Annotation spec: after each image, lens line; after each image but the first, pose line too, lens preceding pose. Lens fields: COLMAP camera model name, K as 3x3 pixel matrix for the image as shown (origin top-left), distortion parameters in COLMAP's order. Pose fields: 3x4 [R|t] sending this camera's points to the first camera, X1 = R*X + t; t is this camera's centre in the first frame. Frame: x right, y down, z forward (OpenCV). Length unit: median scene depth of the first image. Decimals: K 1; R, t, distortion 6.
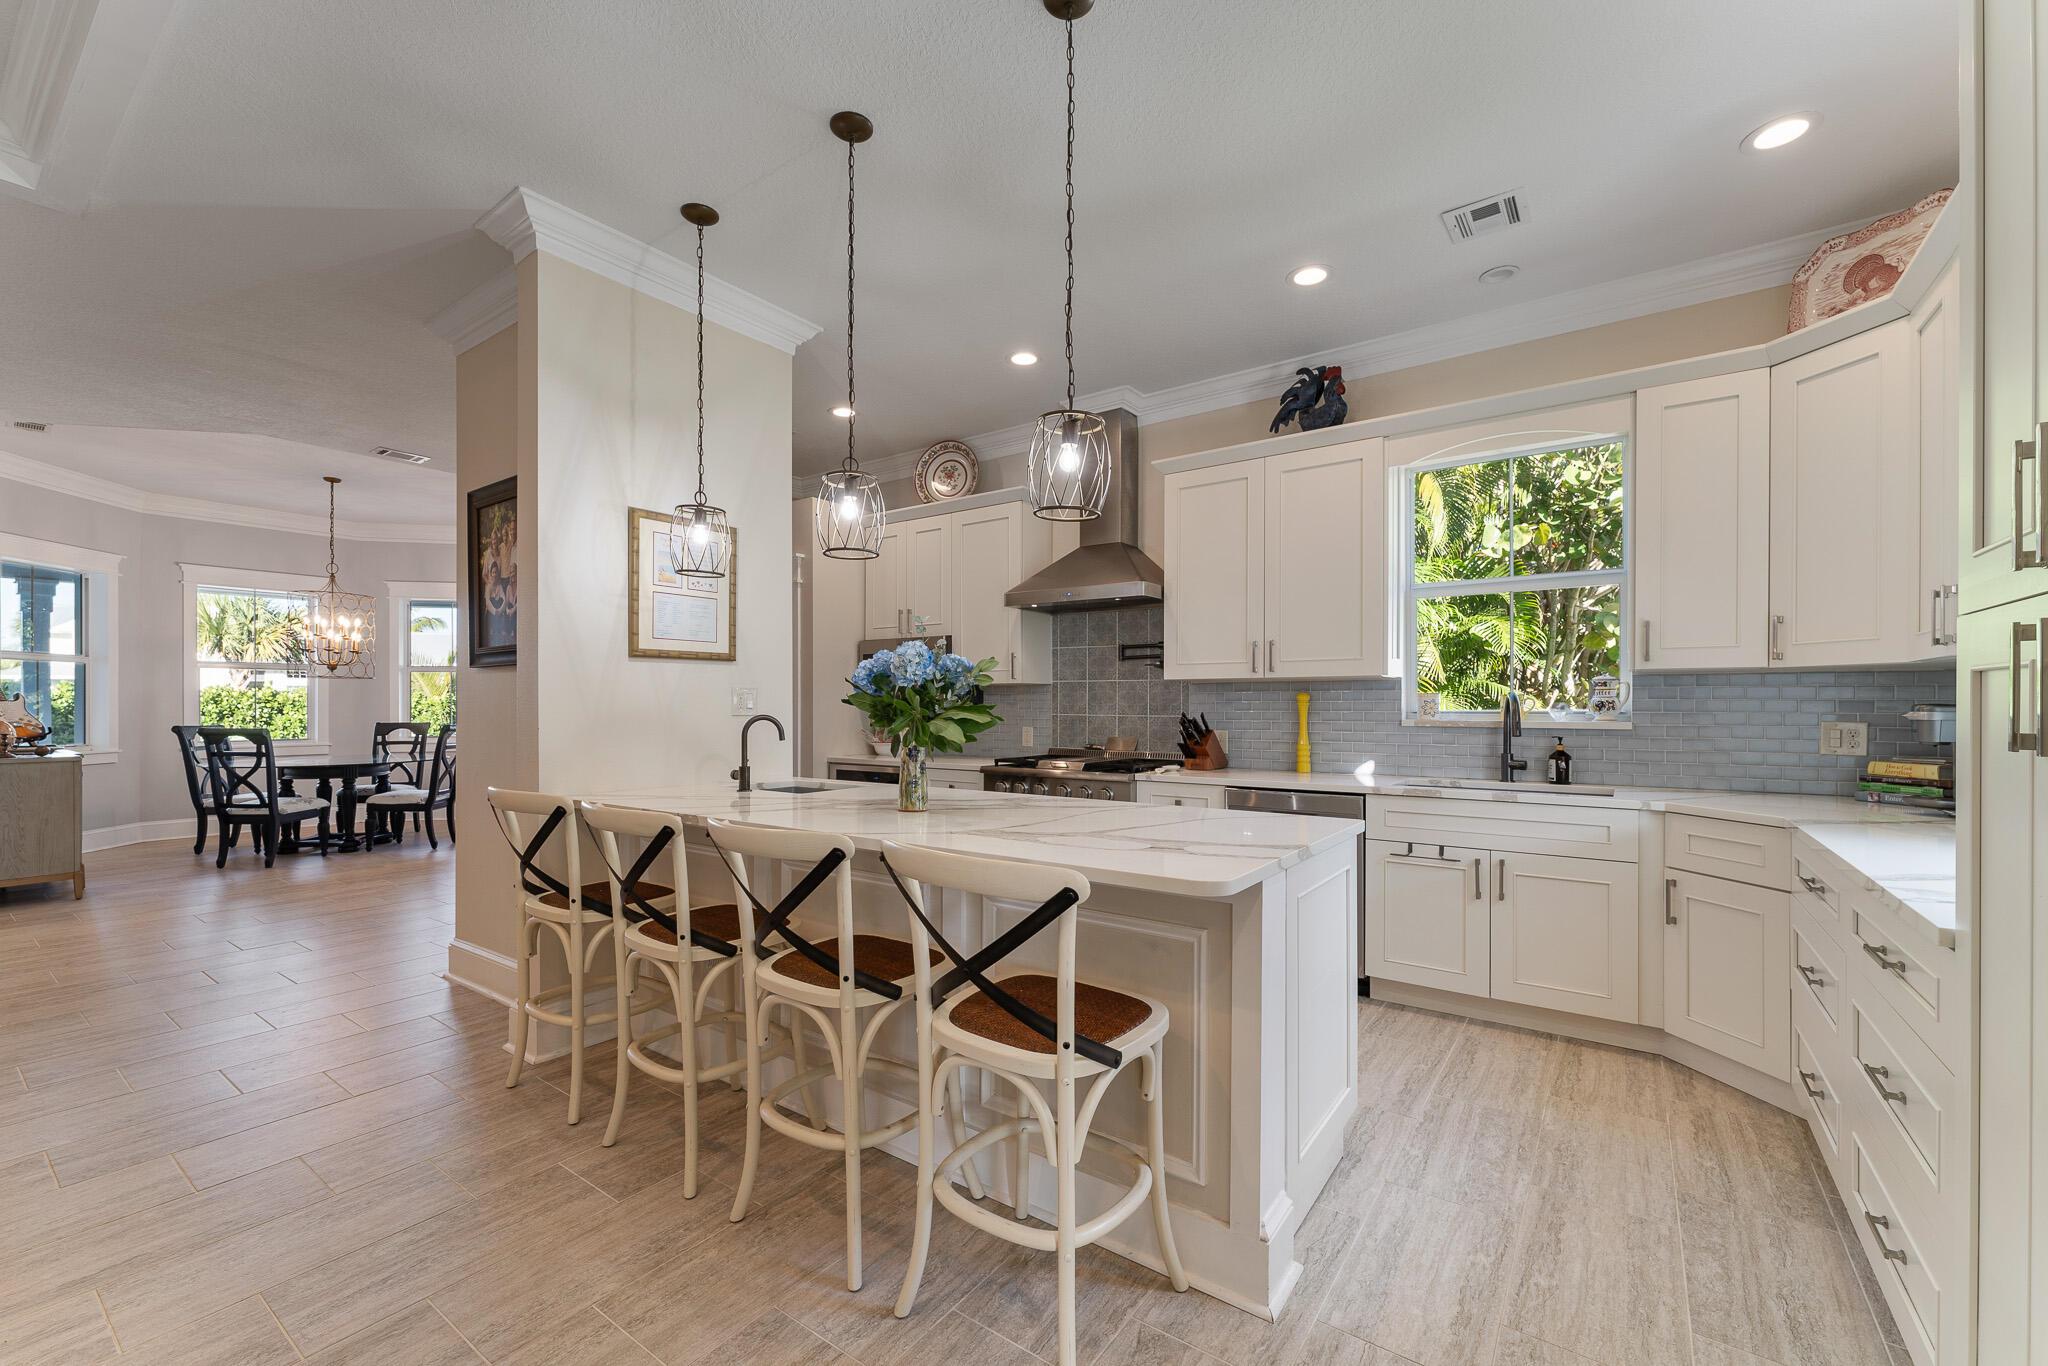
lens RADIAL K [[834.0, 0, 1026.9], [0, 834.0, 705.0], [0, 0, 1]] dist [-0.000601, 0.000409]
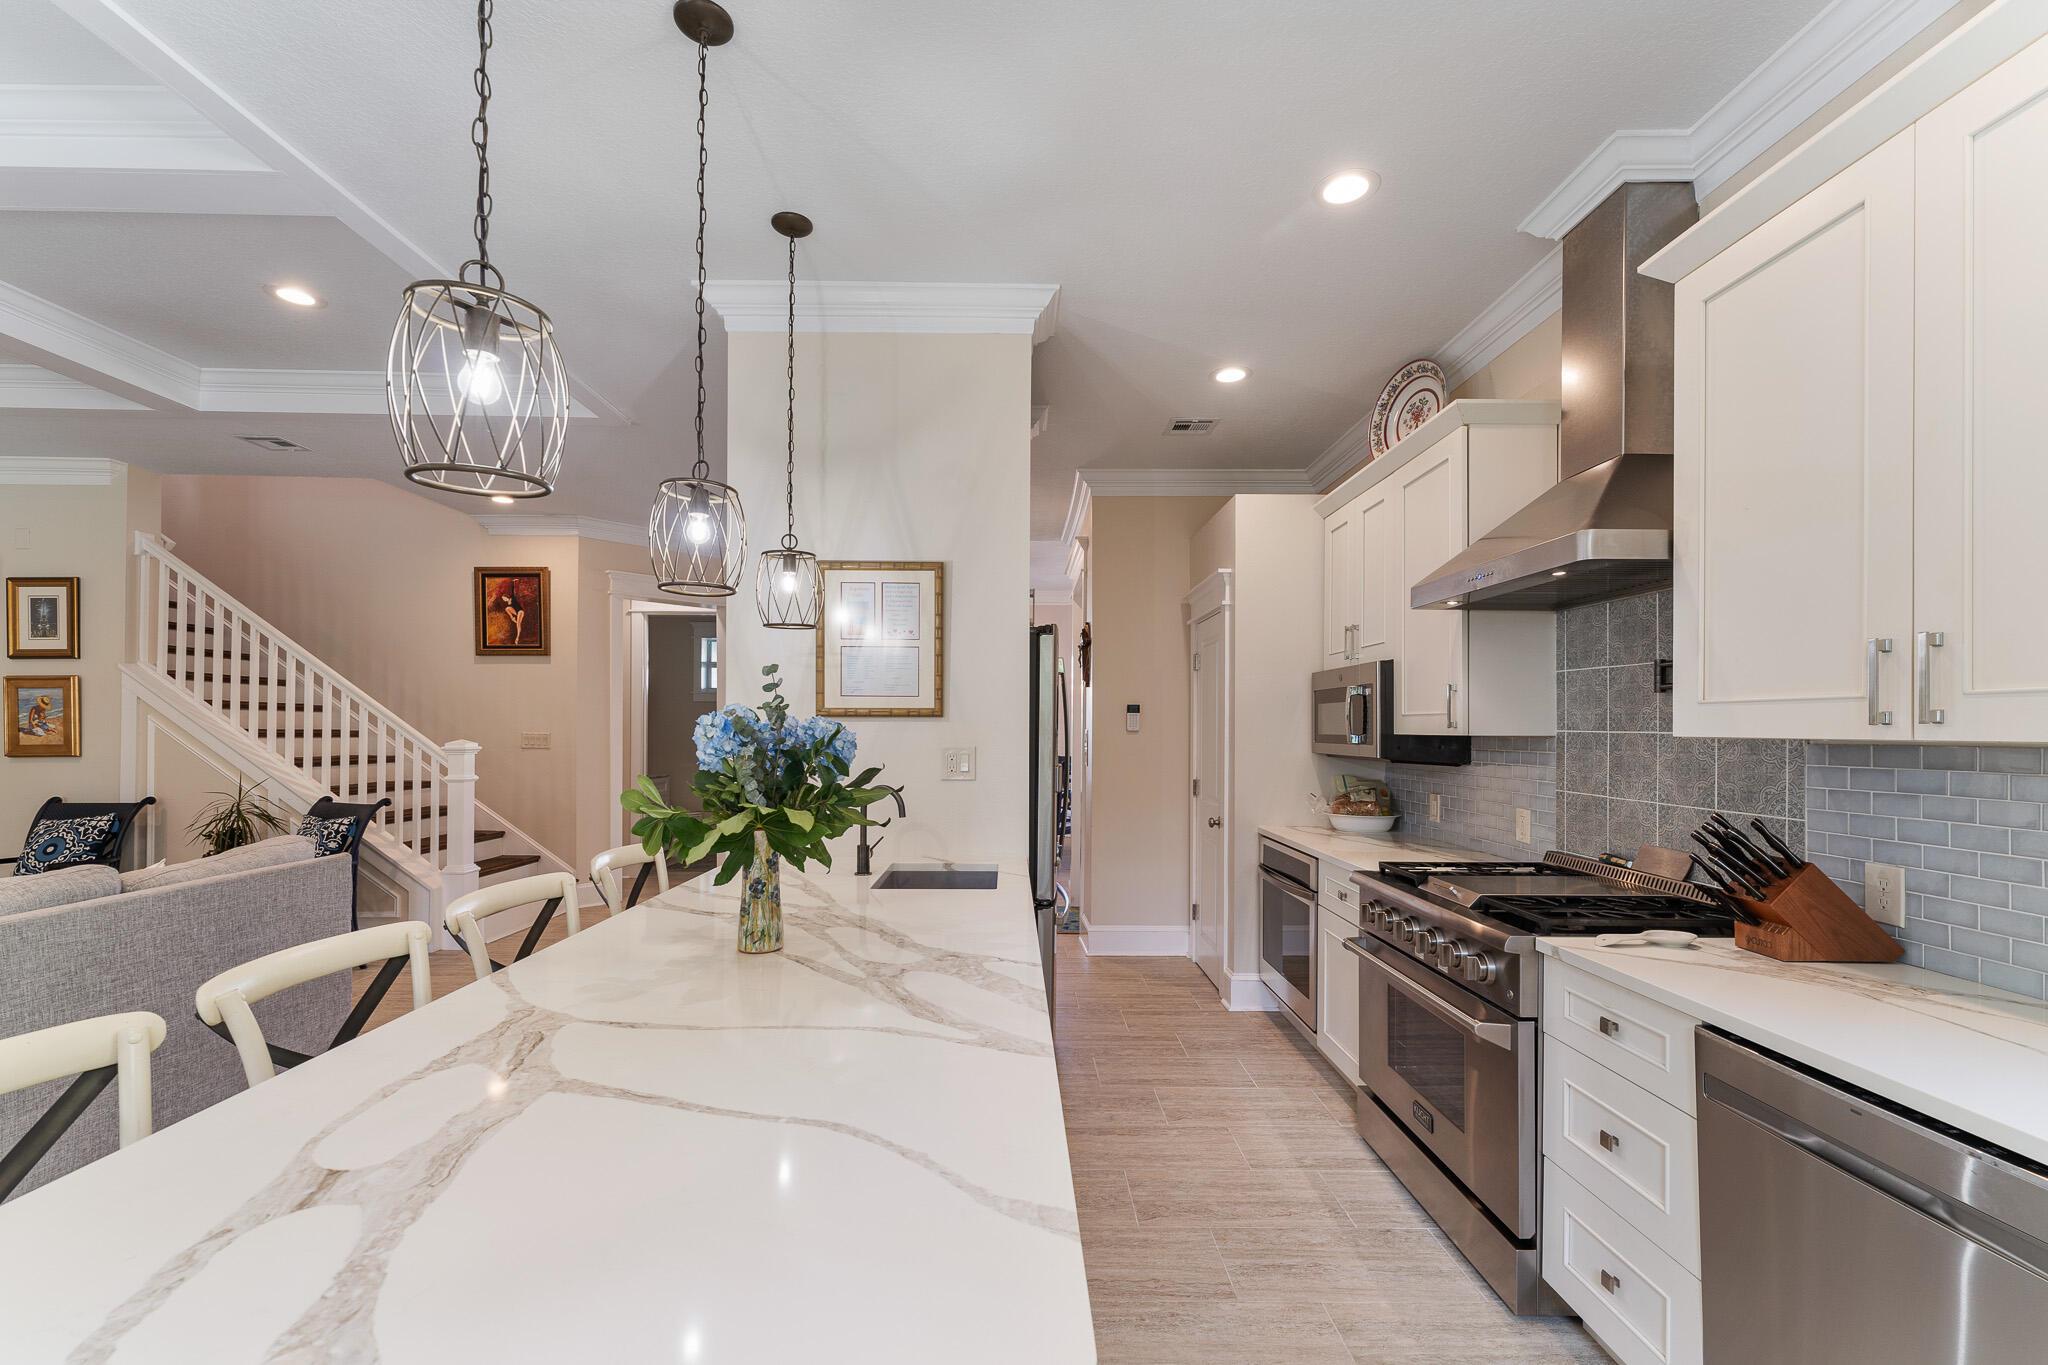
lens RADIAL K [[834.0, 0, 1028.8], [0, 834.0, 732.0], [0, 0, 1]] dist [-0.000601, 0.000409]
pose [[0.588661, 0.006400, -0.808355, 0.353923], [-0.005684, 0.999977, 0.003778, -0.036101], [0.808360, 0.002371, 0.588683, 0.500500]]
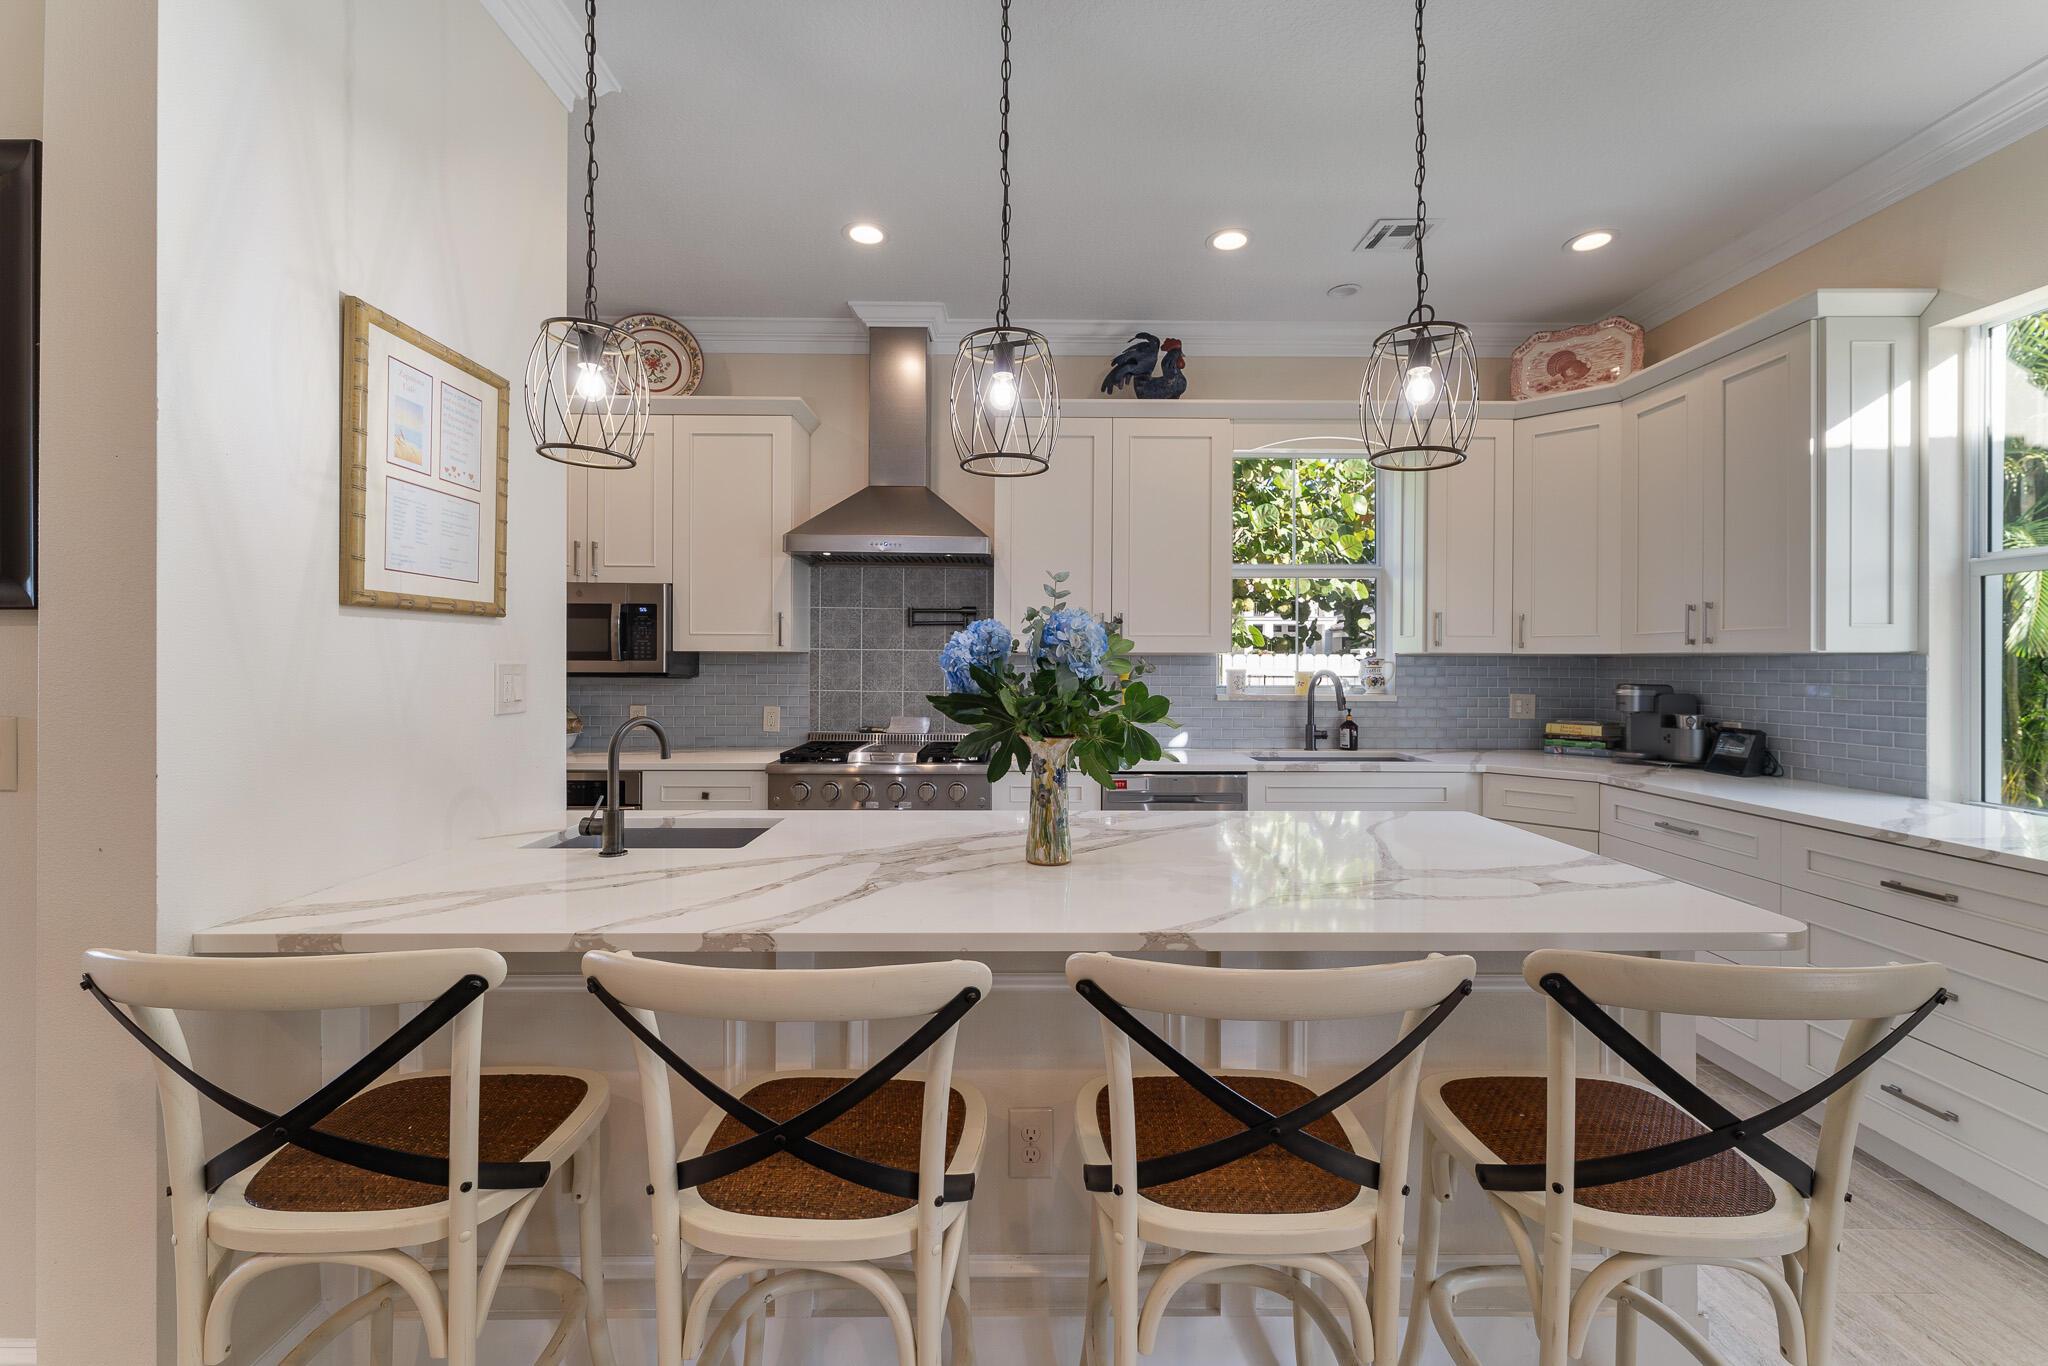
lens RADIAL K [[834.0, 0, 1031.8], [0, 834.0, 666.8], [0, 0, 1]] dist [-0.000601, 0.000409]
pose [[0.807339, 0.000676, 0.590088, -0.349152], [-0.004177, 0.999981, 0.004568, -0.020655], [-0.590073, -0.006153, 0.807326, 0.297127]]
